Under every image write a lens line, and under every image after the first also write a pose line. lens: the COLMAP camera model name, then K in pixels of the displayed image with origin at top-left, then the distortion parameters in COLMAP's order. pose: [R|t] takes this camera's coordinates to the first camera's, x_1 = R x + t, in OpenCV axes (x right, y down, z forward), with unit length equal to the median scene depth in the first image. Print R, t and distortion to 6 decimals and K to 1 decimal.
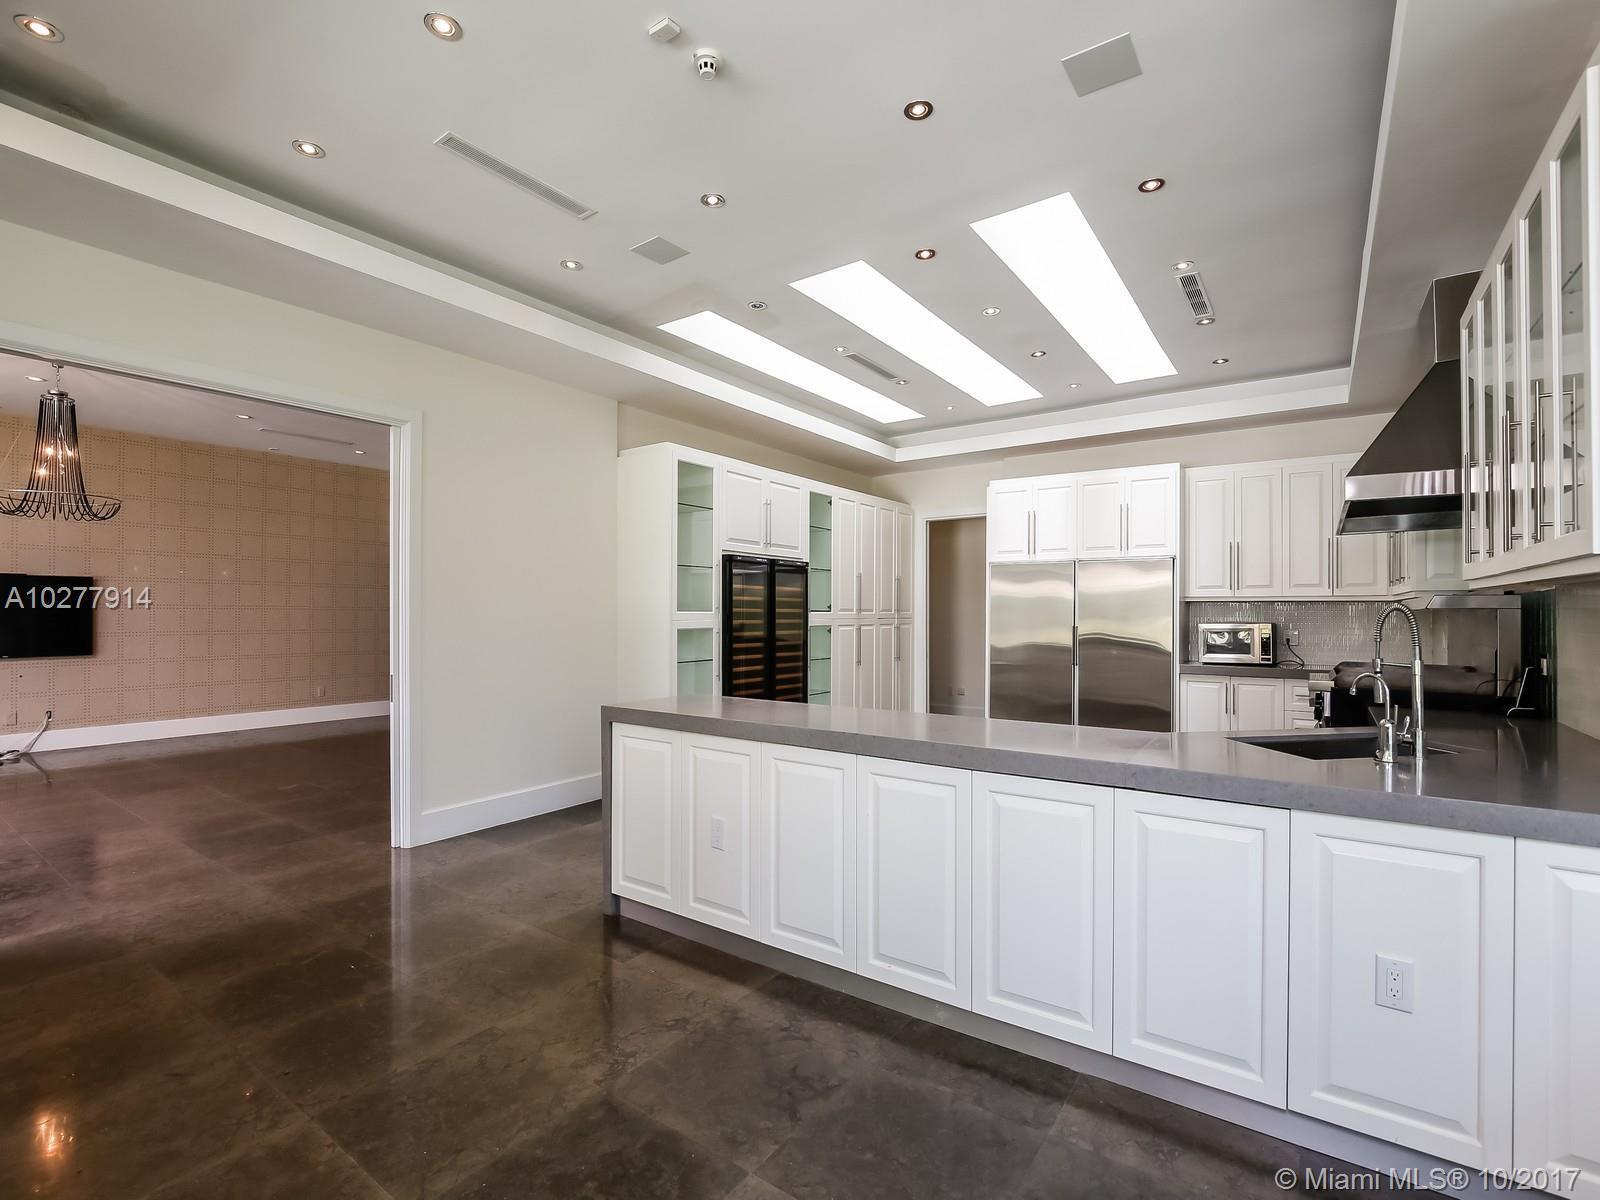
lens RADIAL K [[730.6, 0, 809.7], [0, 730.6, 609.6], [0, 0, 1]] dist [-0.008106, 0.001319]
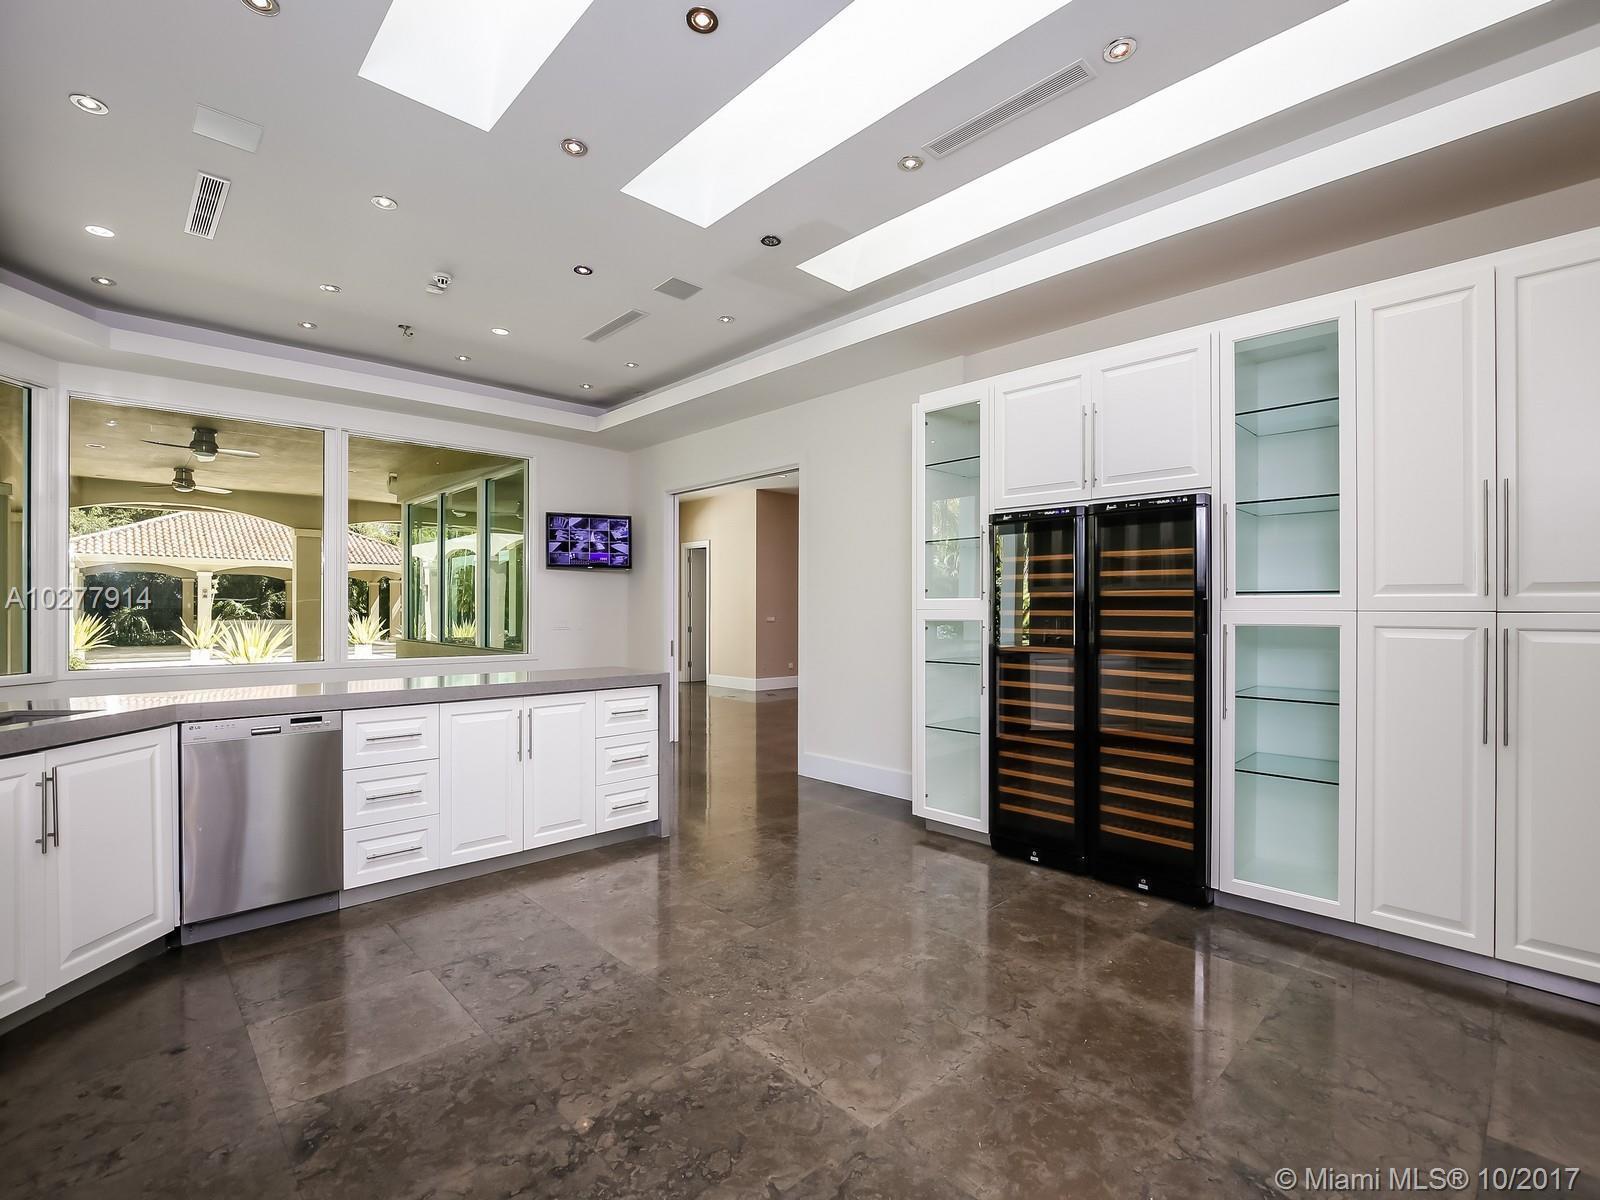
lens RADIAL K [[730.6, 0, 803.9], [0, 730.6, 604.0], [0, 0, 1]] dist [-0.008106, 0.001319]
pose [[-0.183112, 0.000014, -0.983092, 0.559273], [0.000597, 1.000000, -0.000097, 0.010529], [0.983092, -0.000604, -0.183112, 0.860849]]
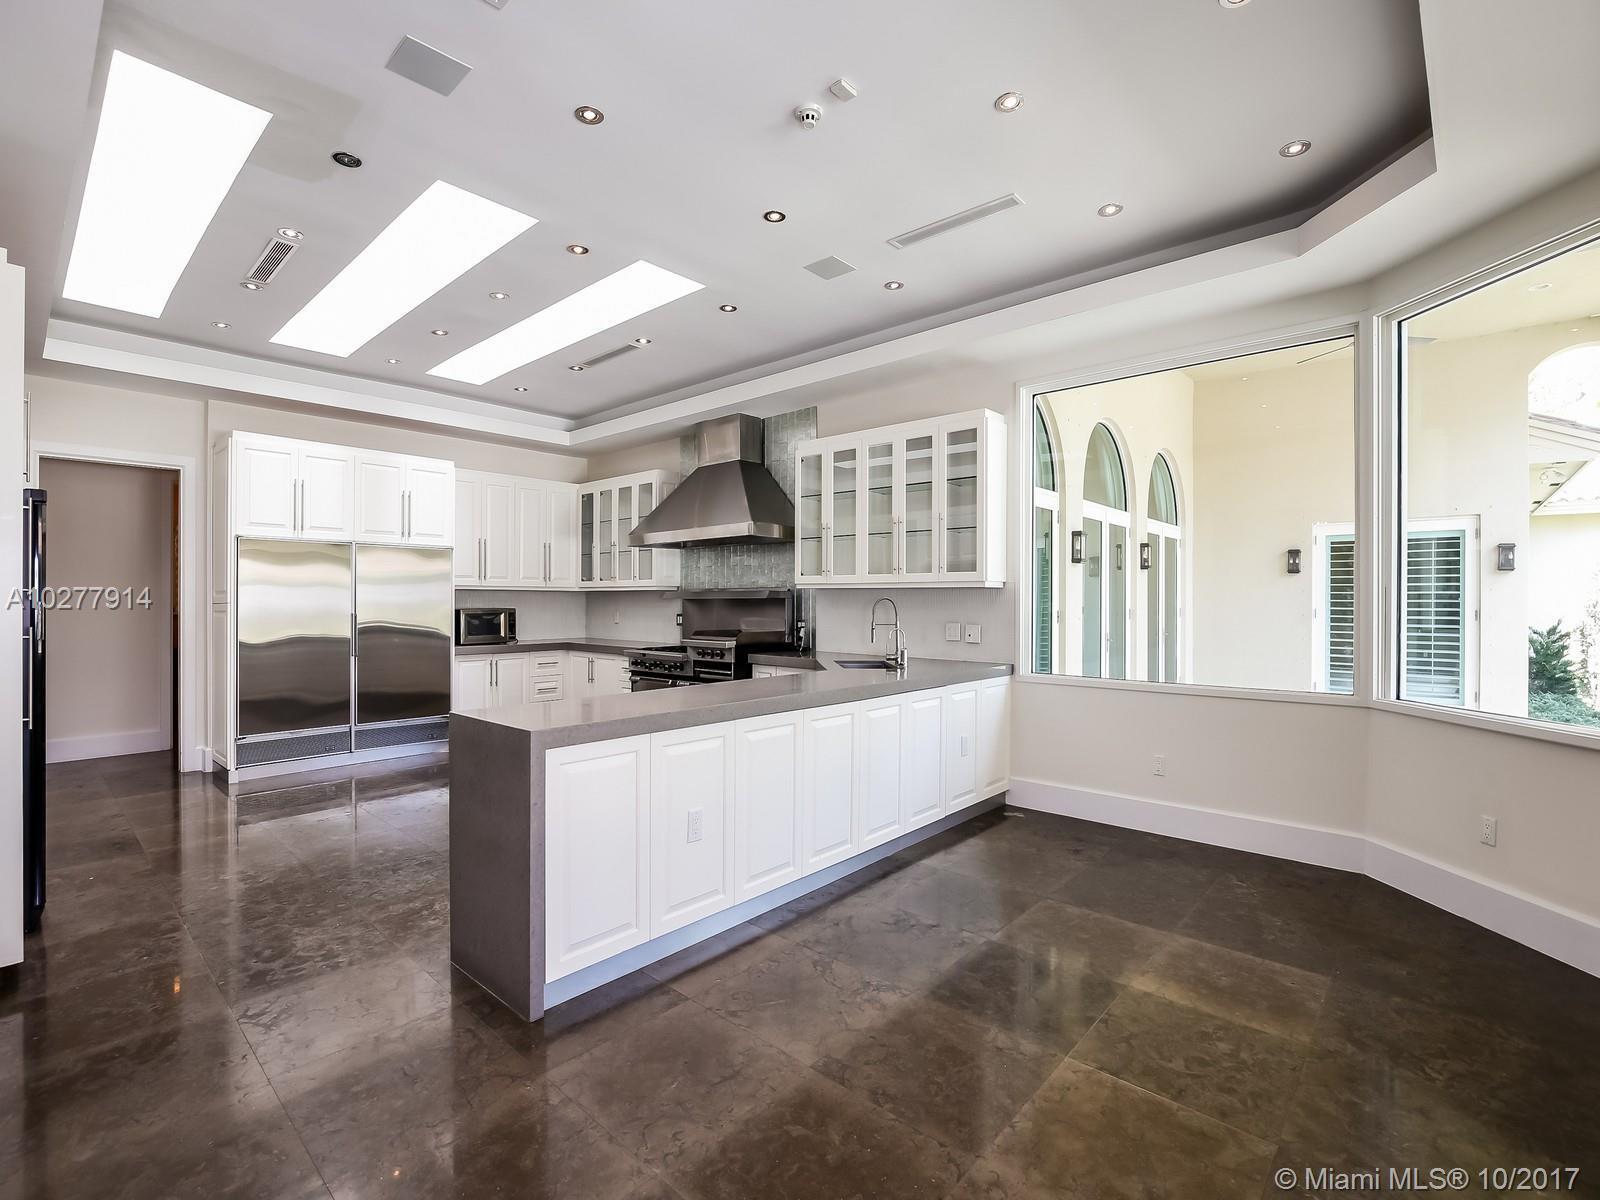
lens RADIAL K [[730.6, 0, 801.7], [0, 730.6, 596.6], [0, 0, 1]] dist [-0.008106, 0.001319]
pose [[0.126757, 0.004673, 0.991923, -0.506633], [-0.003276, 0.999985, -0.004292, 0.002754], [-0.991928, -0.002706, 0.126770, 0.346860]]
